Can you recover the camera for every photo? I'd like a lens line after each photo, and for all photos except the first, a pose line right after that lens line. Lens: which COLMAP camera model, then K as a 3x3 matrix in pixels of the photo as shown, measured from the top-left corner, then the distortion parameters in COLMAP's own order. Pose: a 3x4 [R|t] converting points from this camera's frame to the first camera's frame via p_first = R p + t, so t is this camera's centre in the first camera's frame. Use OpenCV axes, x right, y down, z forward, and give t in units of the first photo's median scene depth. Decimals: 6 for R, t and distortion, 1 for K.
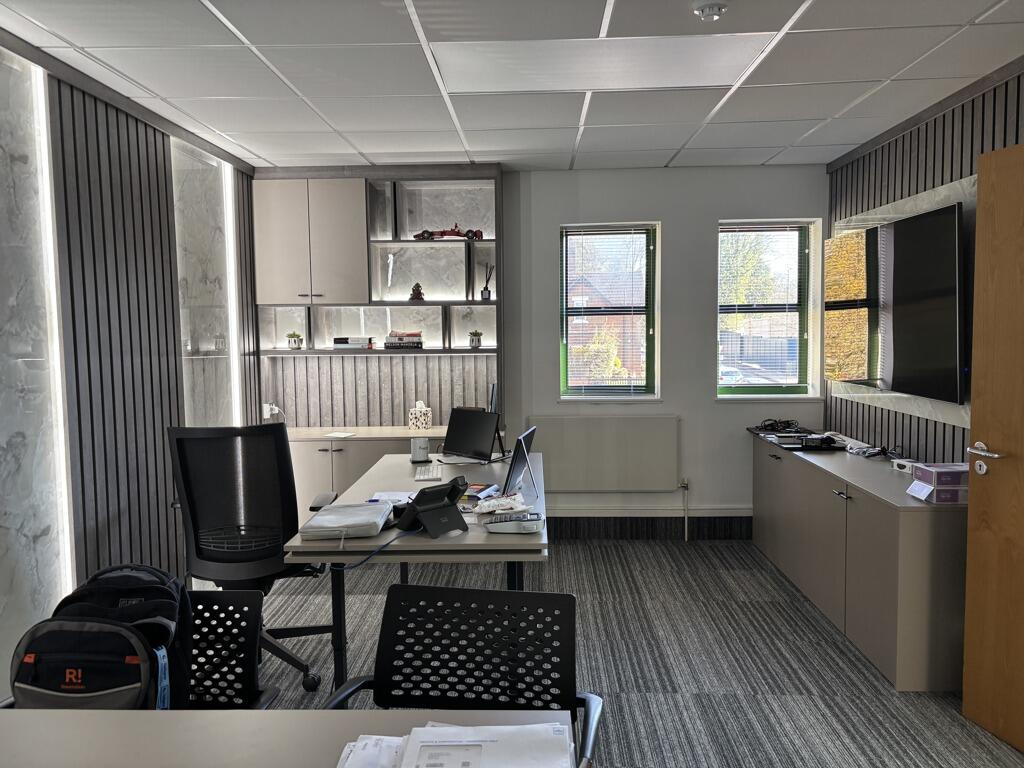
lens RADIAL K [[774.8, 0, 504.1], [0, 774.8, 384.9], [0, 0, 1]] dist [0.050170, -0.053738]
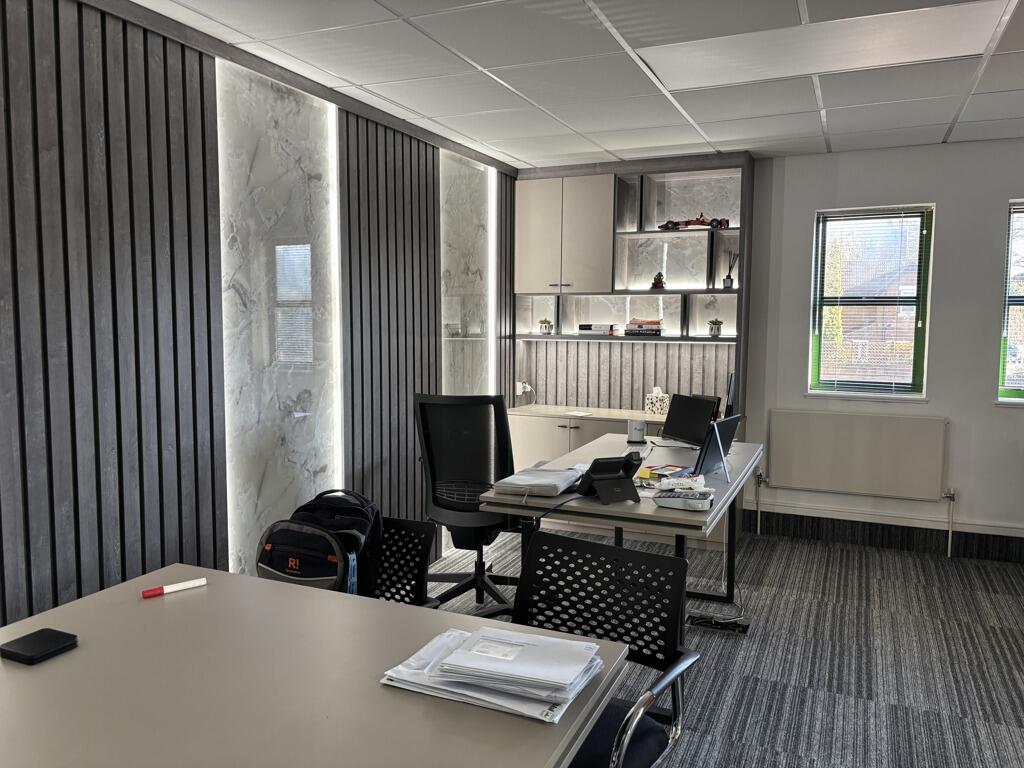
lens RADIAL K [[774.8, 0, 504.1], [0, 774.8, 384.9], [0, 0, 1]] dist [0.050170, -0.053738]
pose [[0.926061, 0.050747, -0.373947, 0.100097], [-0.045844, 0.998706, 0.022000, 0.005464], [0.374580, -0.003230, 0.927189, -0.041555]]
